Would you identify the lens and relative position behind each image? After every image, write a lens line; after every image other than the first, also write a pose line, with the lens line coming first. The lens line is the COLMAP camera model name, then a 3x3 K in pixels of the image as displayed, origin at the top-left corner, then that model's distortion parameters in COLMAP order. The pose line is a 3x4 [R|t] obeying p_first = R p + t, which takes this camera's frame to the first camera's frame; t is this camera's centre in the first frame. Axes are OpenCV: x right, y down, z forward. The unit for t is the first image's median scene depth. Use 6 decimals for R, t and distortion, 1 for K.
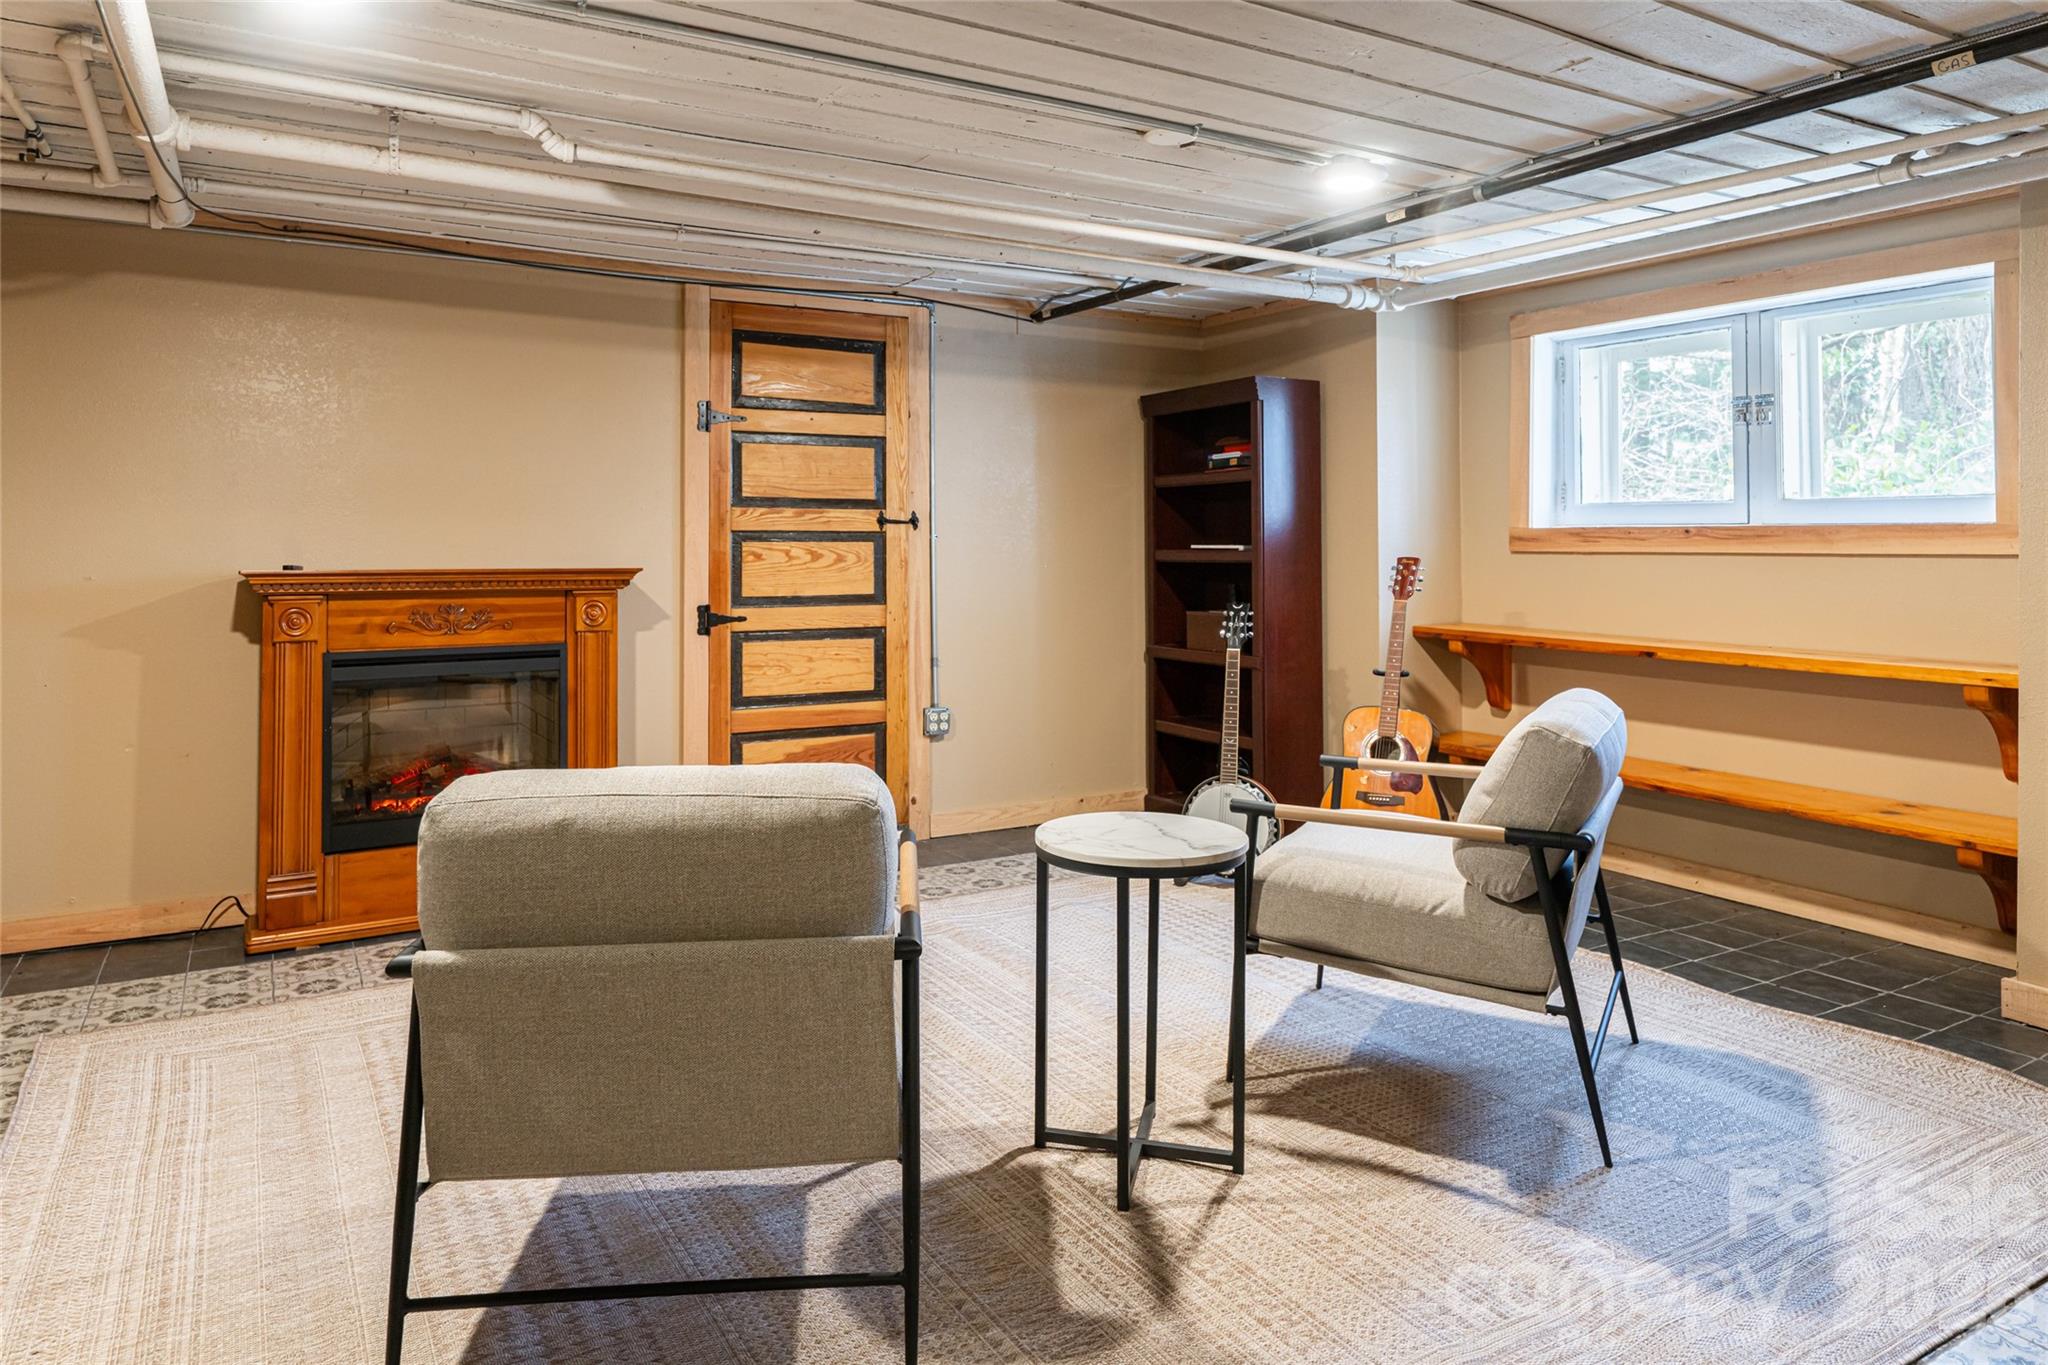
lens RADIAL K [[1296.3, 0, 1027.8], [0, 1296.3, 686.2], [0, 0, 1]] dist [0.001945, 0.000165]
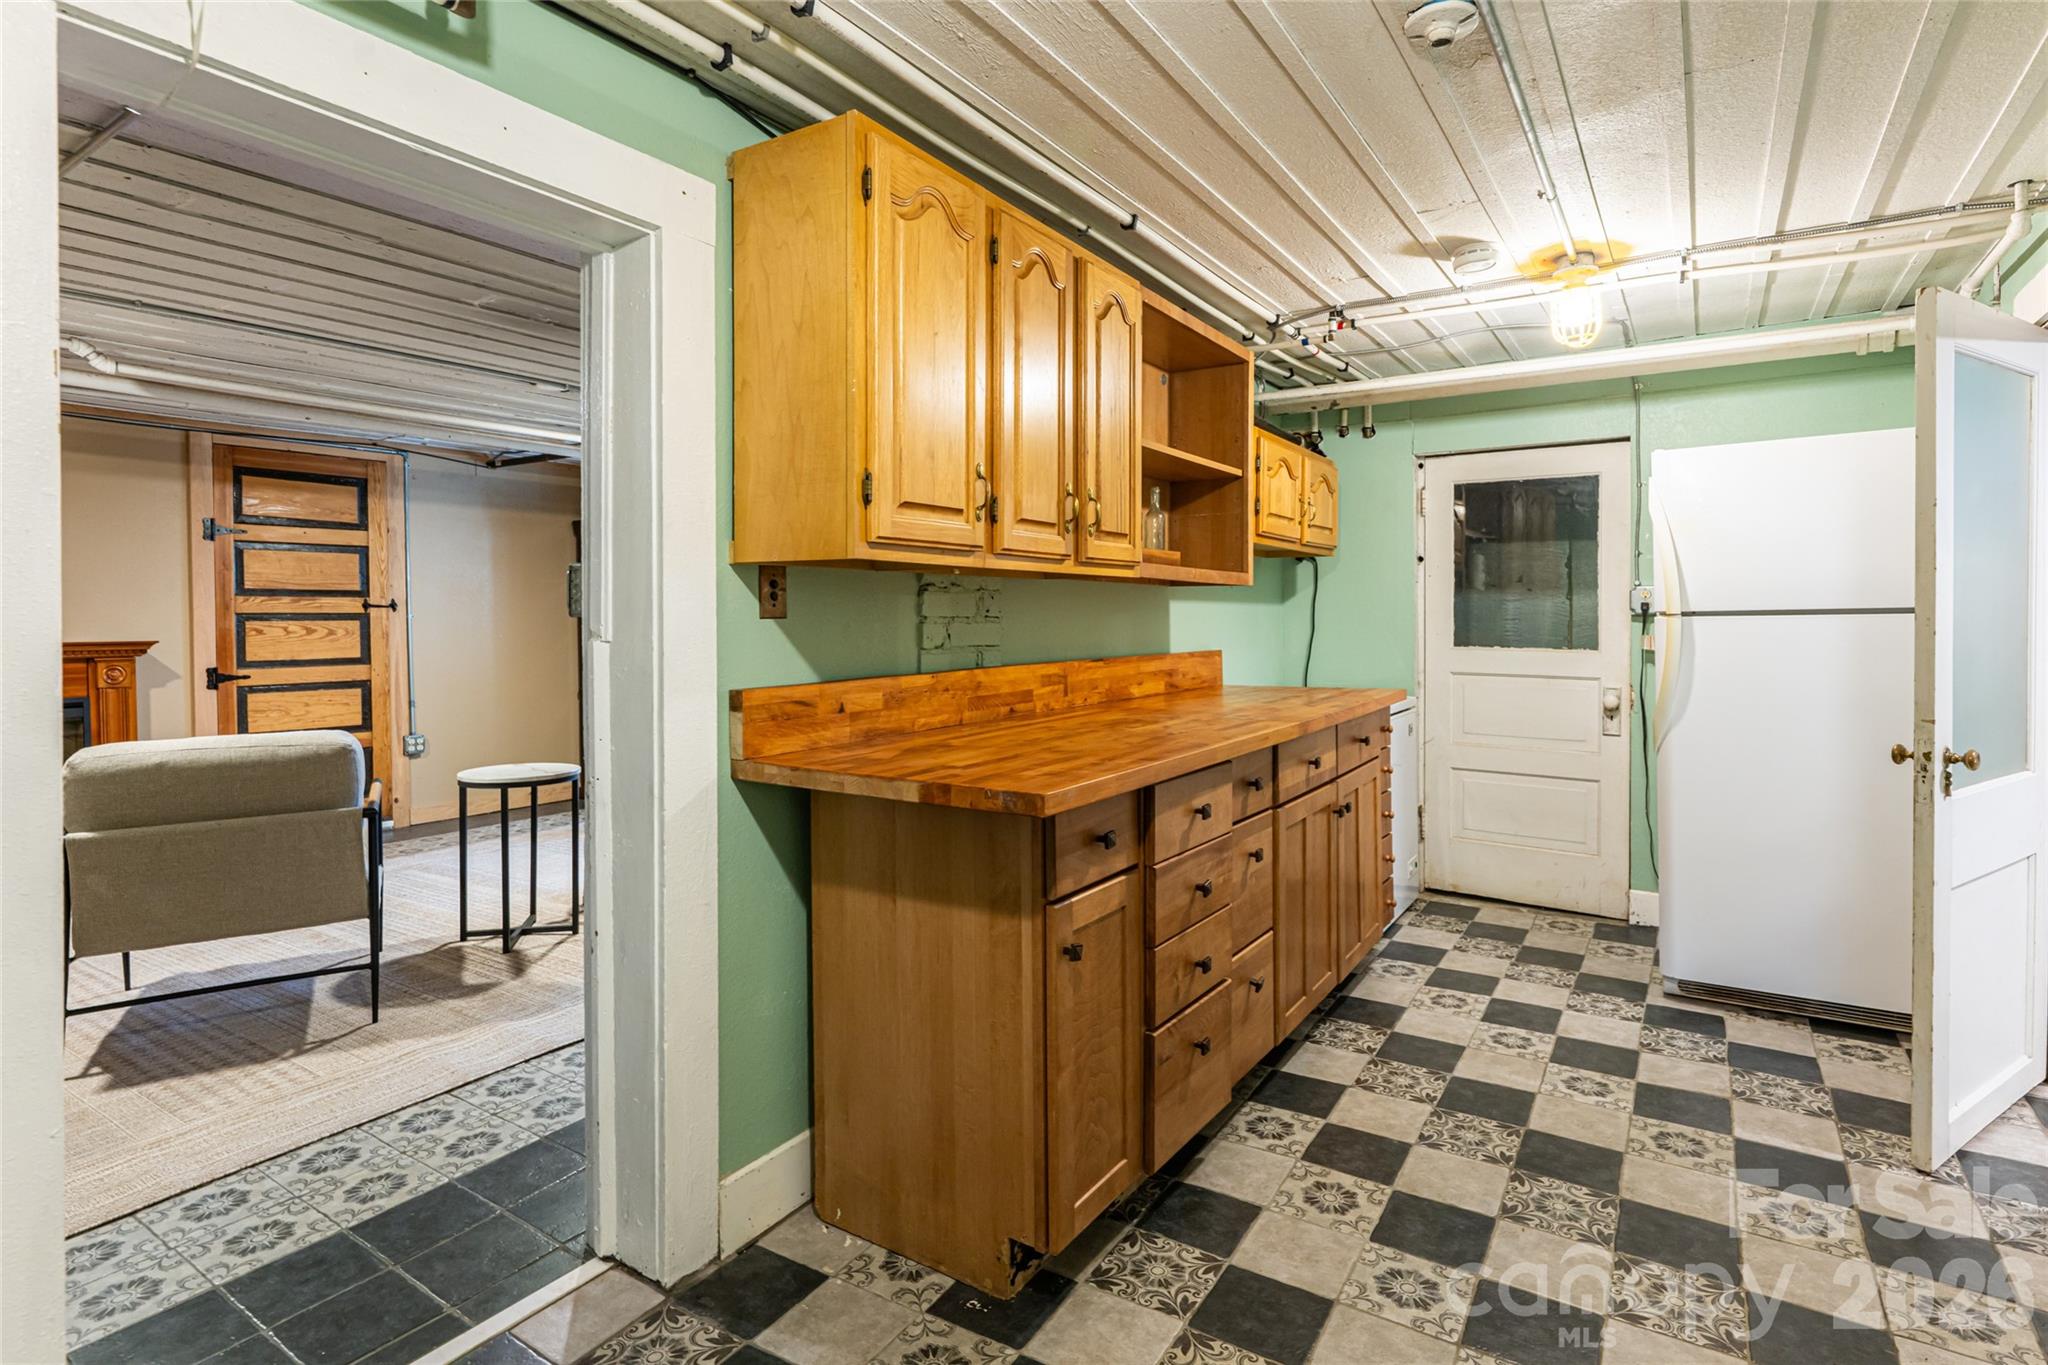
lens RADIAL K [[1007.8, 0, 1020.9], [0, 1007.8, 664.9], [0, 0, 1]] dist [-0.000175, -0.000797]
pose [[0.898268, -0.027566, 0.438583, 0.046514], [0.055828, 0.997102, -0.051671, 0.034471], [-0.435888, 0.070900, 0.897204, -0.301367]]
